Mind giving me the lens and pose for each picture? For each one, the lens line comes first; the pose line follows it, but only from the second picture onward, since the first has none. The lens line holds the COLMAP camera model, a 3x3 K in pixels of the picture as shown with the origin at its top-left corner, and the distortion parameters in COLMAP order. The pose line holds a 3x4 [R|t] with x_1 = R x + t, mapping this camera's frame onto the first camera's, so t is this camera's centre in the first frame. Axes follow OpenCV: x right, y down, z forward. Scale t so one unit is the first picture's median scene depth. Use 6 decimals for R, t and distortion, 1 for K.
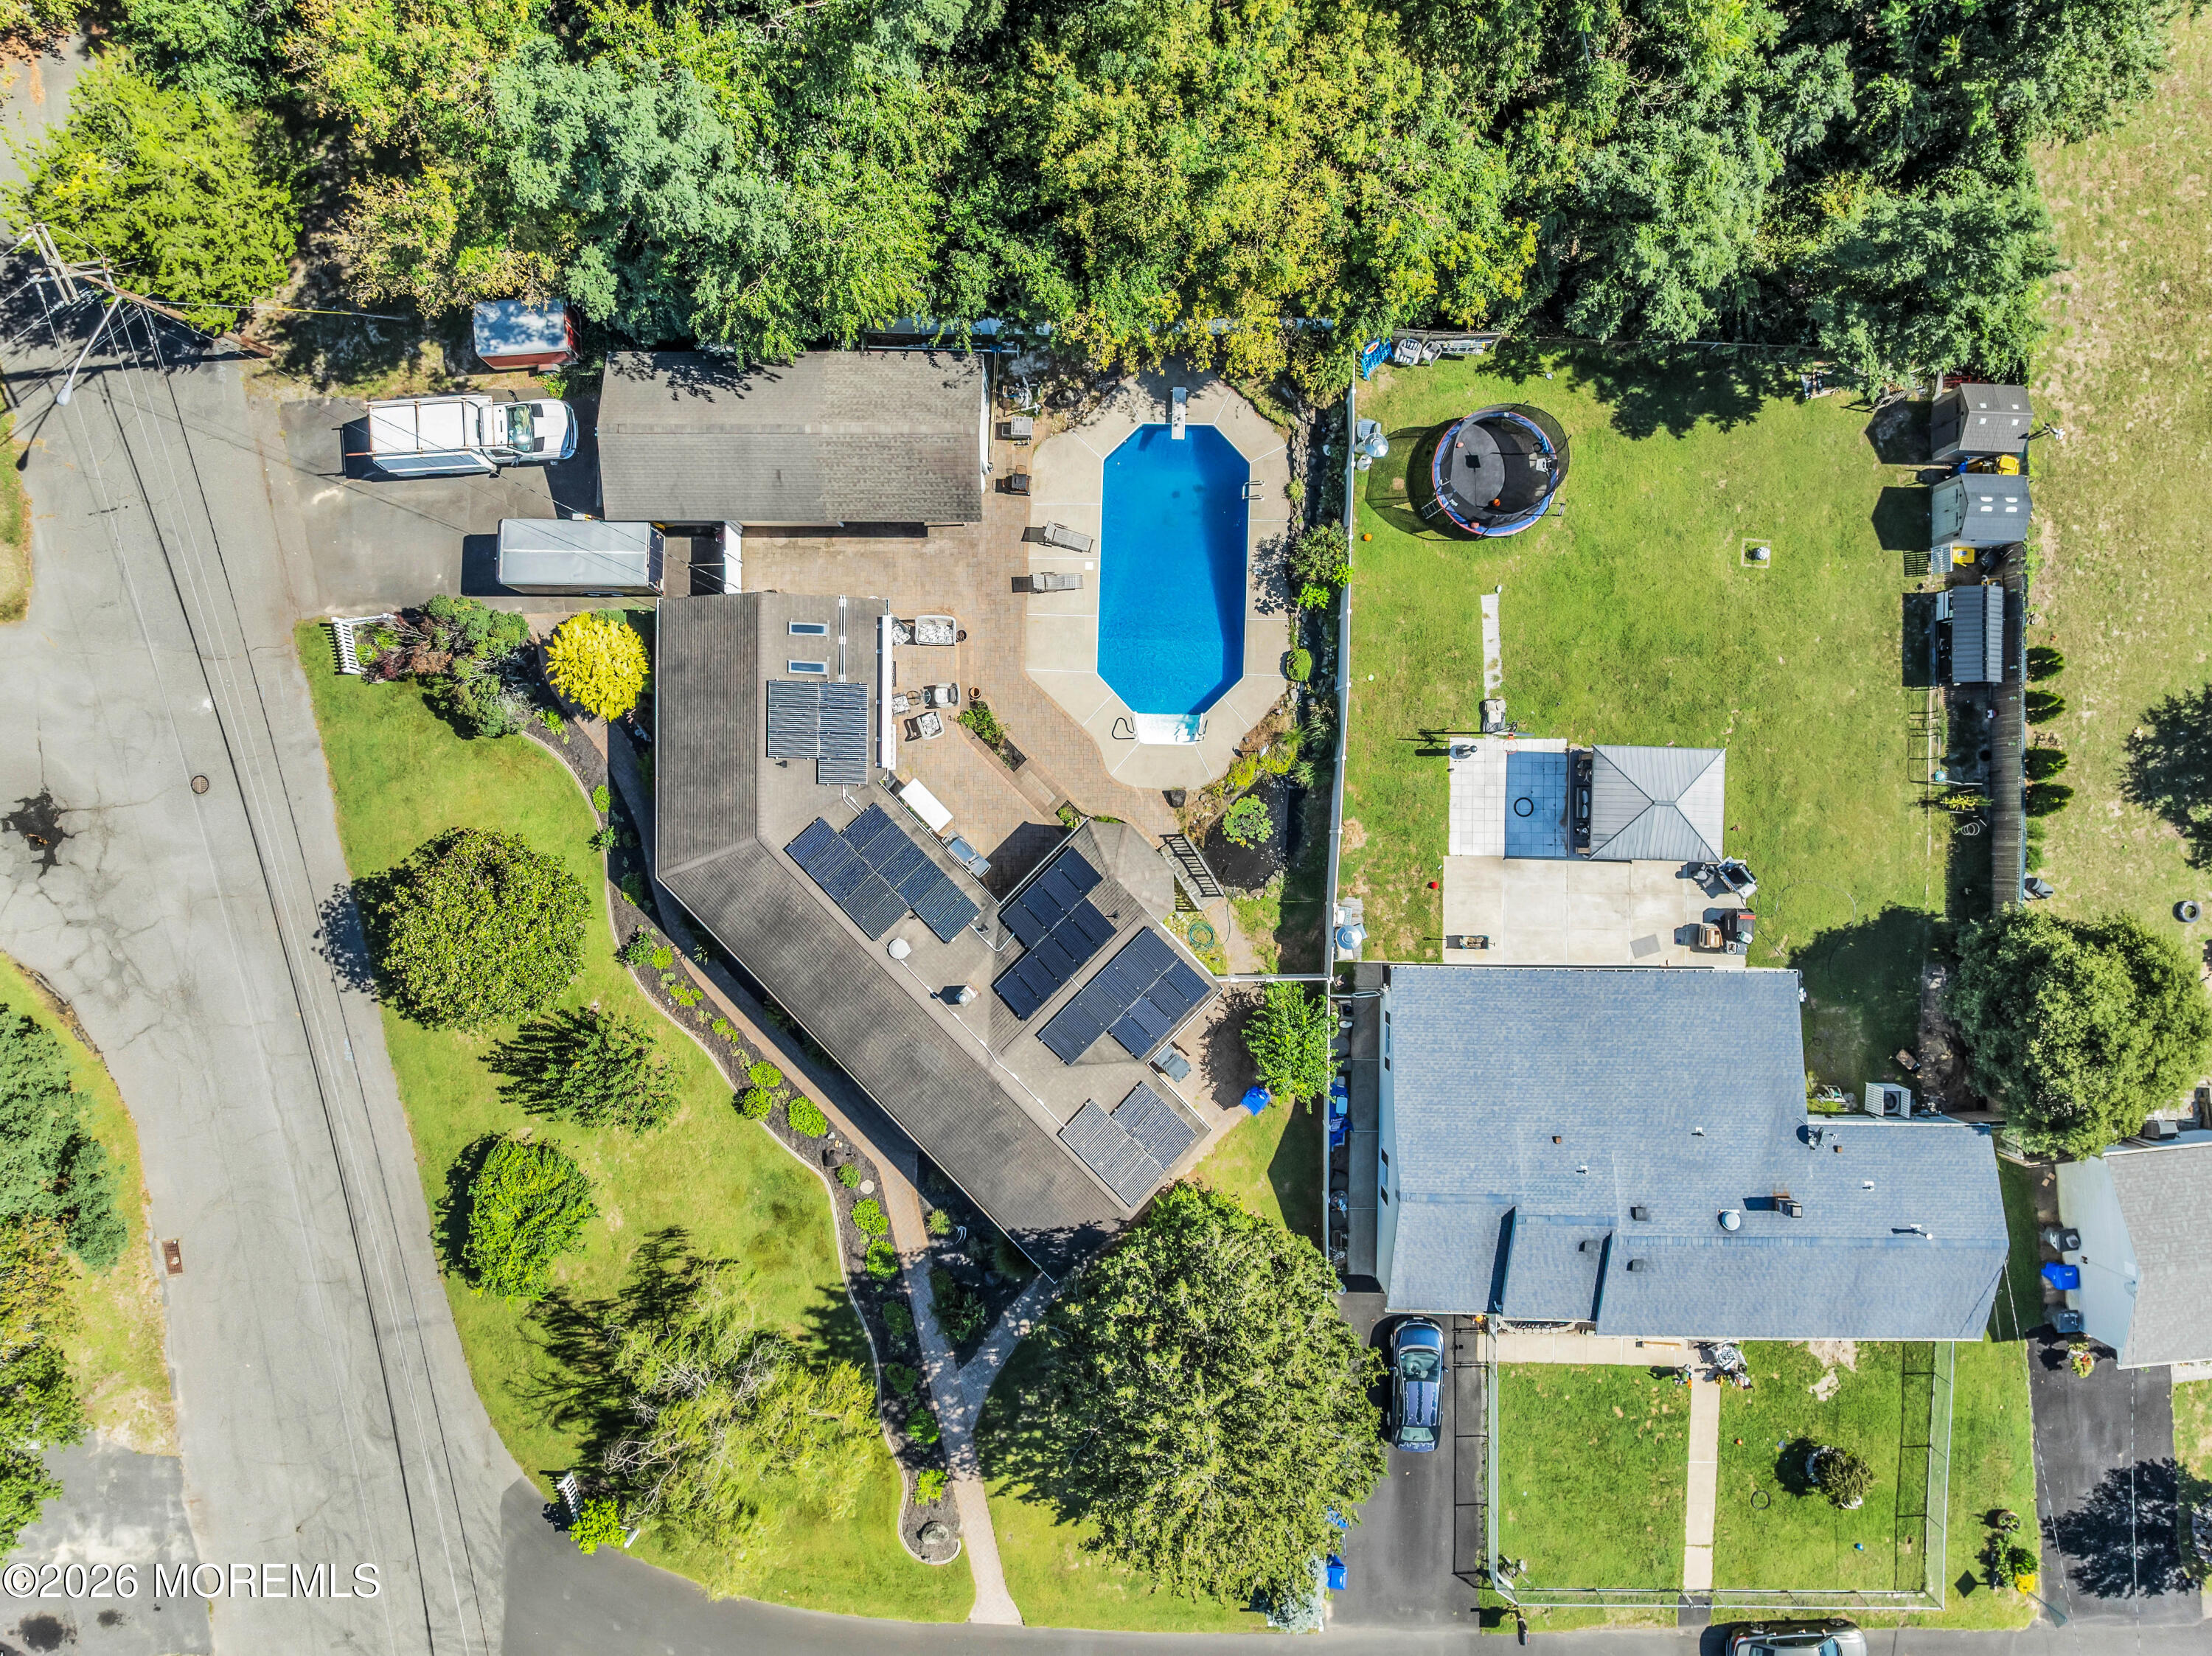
lens RADIAL K [[1565.2, 0, 1054.4], [0, 1565.2, 822.4], [0, 0, 1]] dist [-0.043142, 0.001763]
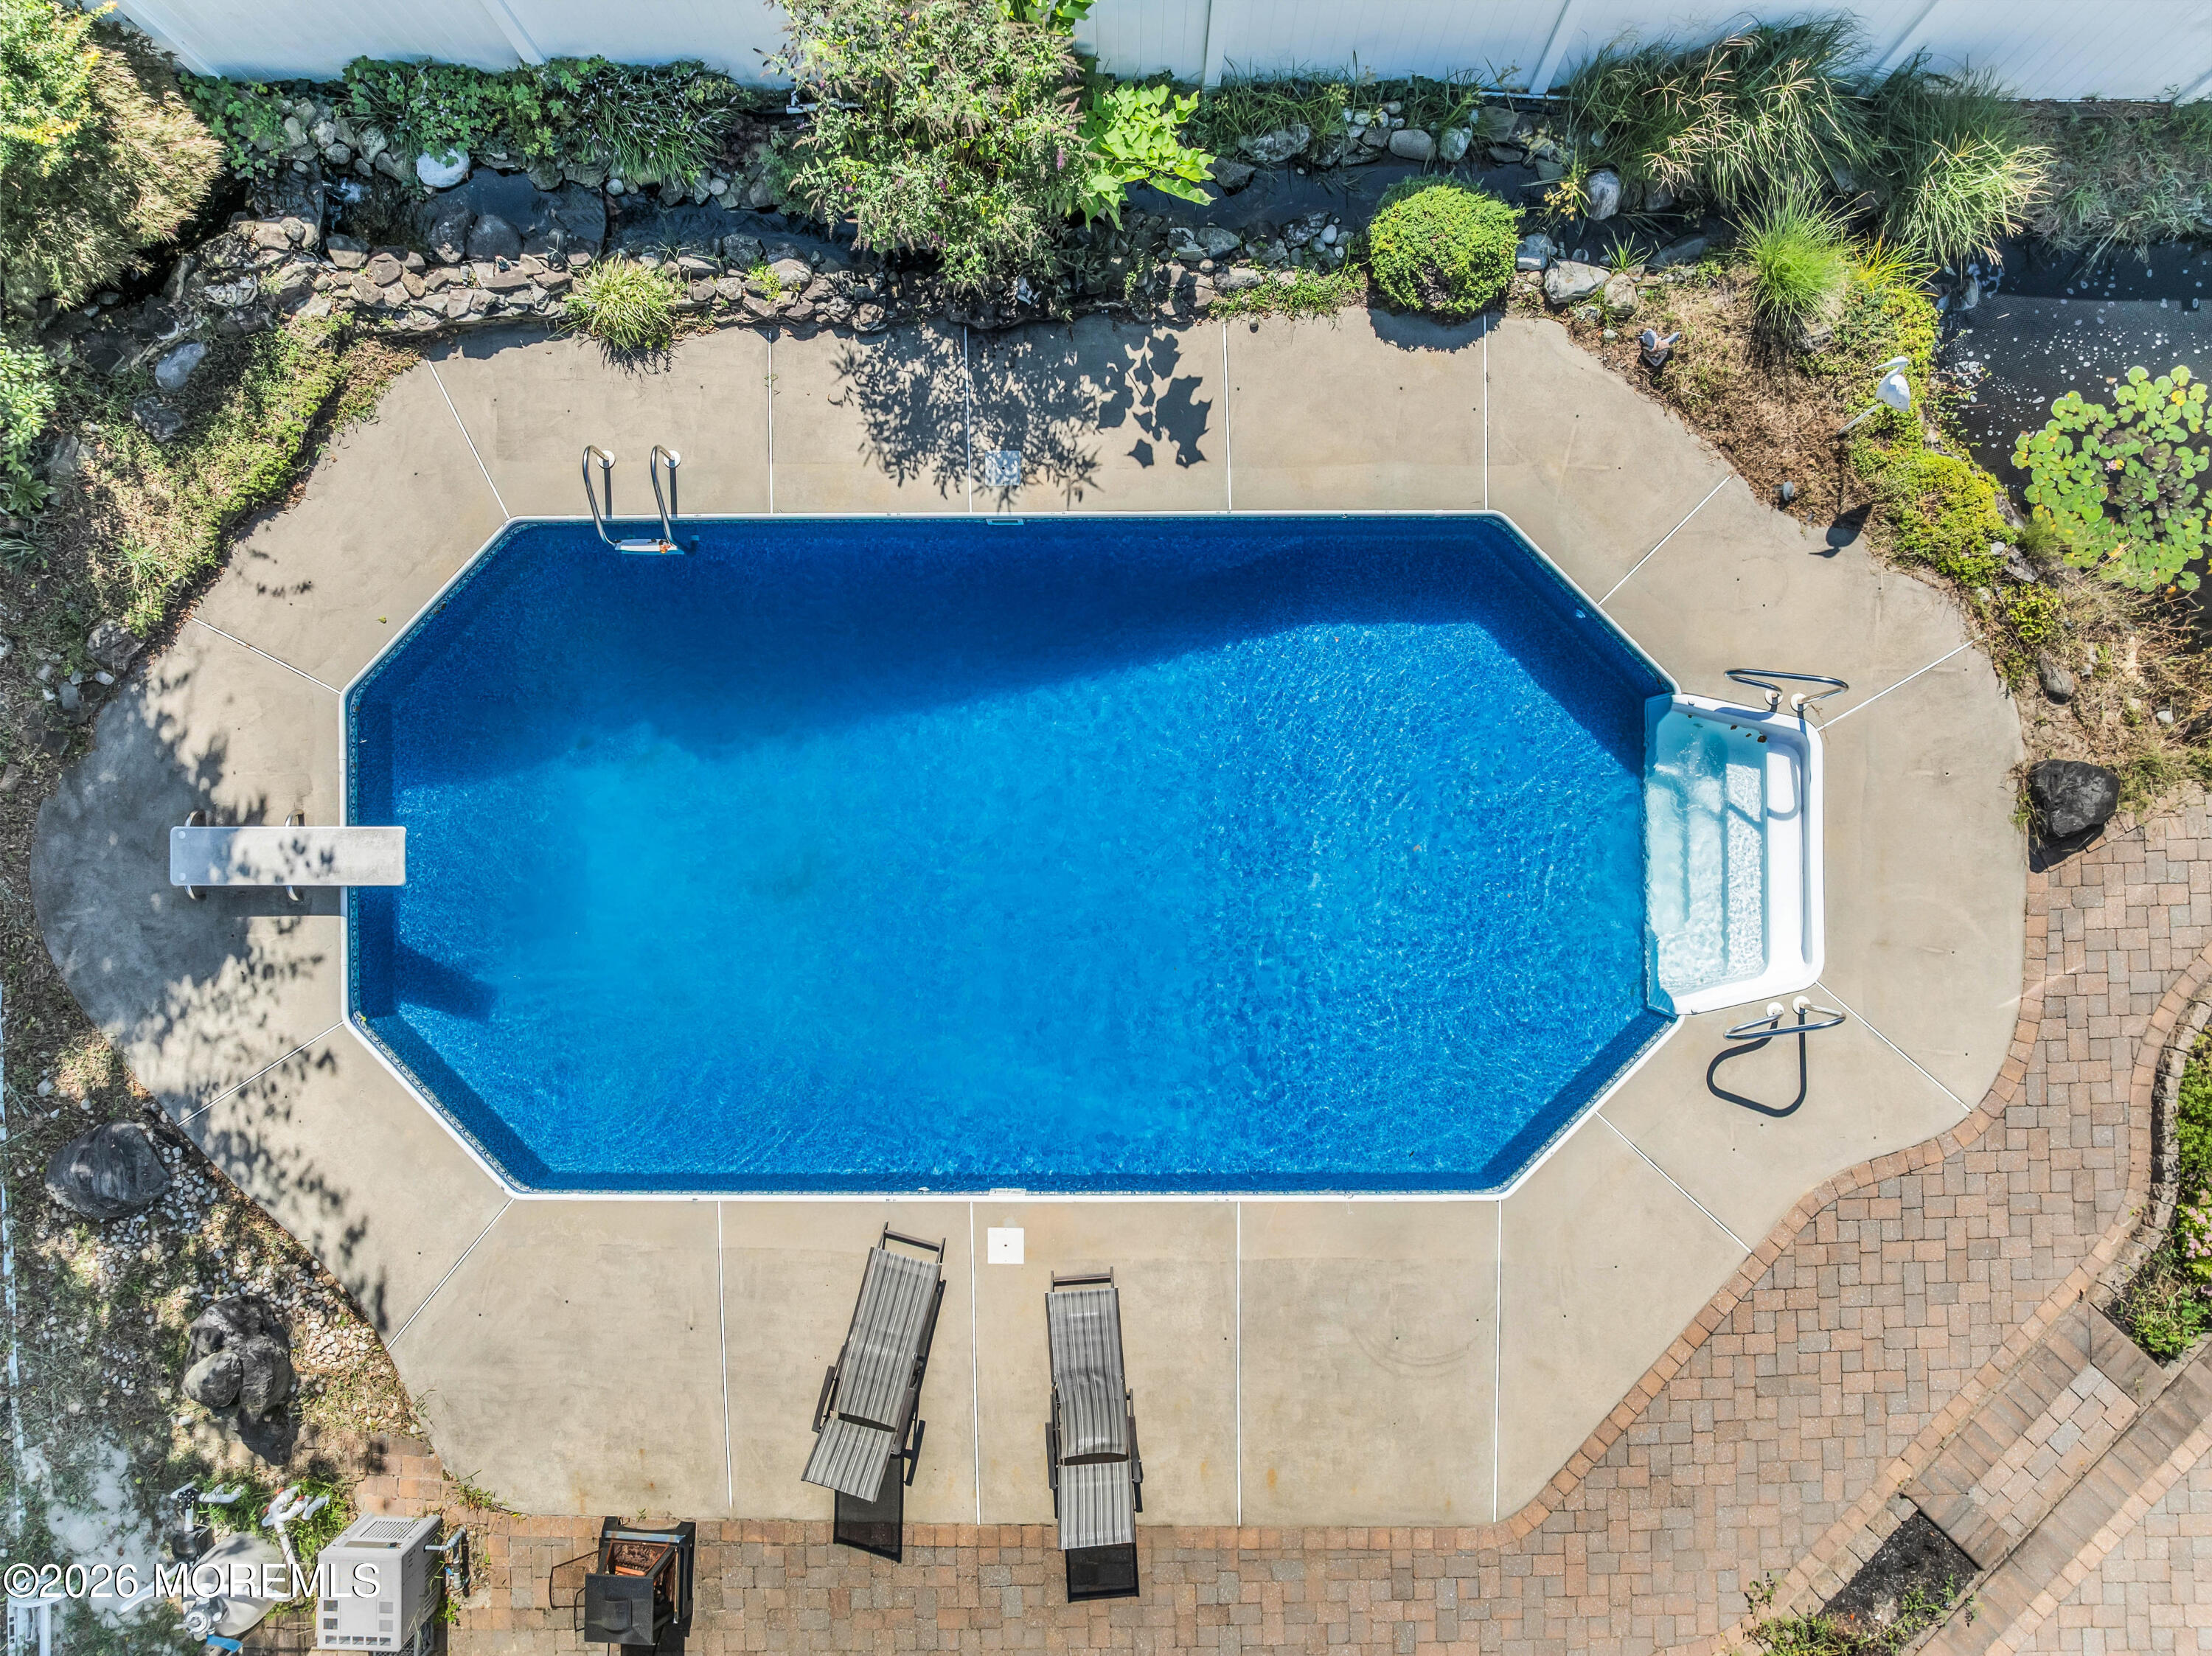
lens RADIAL K [[1565.2, 0, 1054.4], [0, 1565.2, 822.4], [0, 0, 1]] dist [-0.043142, 0.001763]
pose [[-0.032729, -0.999014, 0.030004, 0.074098], [0.999120, -0.033490, -0.025254, -0.150249], [0.026234, 0.029151, 0.999231, 0.786343]]
